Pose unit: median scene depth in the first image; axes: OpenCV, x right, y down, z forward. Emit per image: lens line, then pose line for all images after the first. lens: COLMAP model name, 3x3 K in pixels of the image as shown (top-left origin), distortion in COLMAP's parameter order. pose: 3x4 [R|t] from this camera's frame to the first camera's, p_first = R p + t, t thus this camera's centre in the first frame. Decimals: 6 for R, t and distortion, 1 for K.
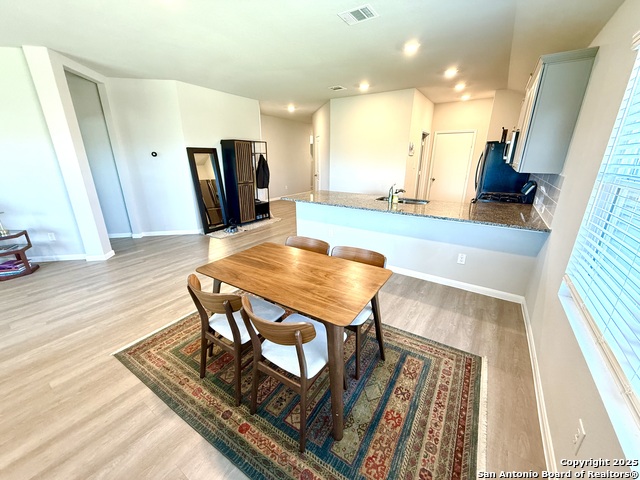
lens RADIAL K [[254.5, 0, 319.3], [0, 254.5, 240.7], [0, 0, 1]] dist [-0.000674, -0.000101]
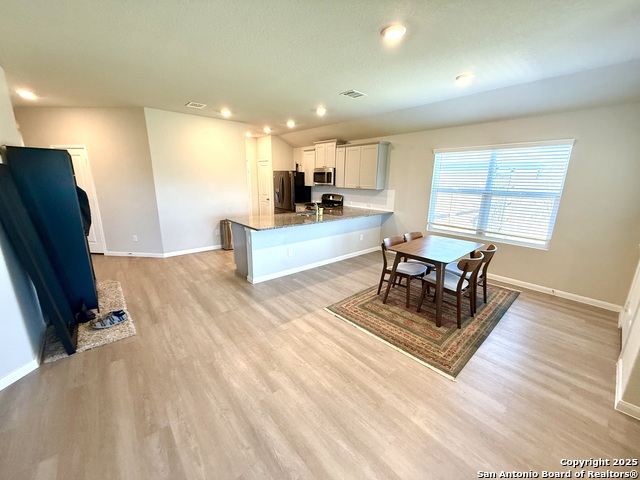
lens RADIAL K [[254.5, 0, 320.0], [0, 254.5, 239.7], [0, 0, 1]] dist [-0.000674, -0.000101]
pose [[0.268519, -0.227207, 0.936095, -1.174984], [0.289938, 0.945783, 0.146389, -0.257025], [-0.918604, 0.232101, 0.319837, 0.680310]]
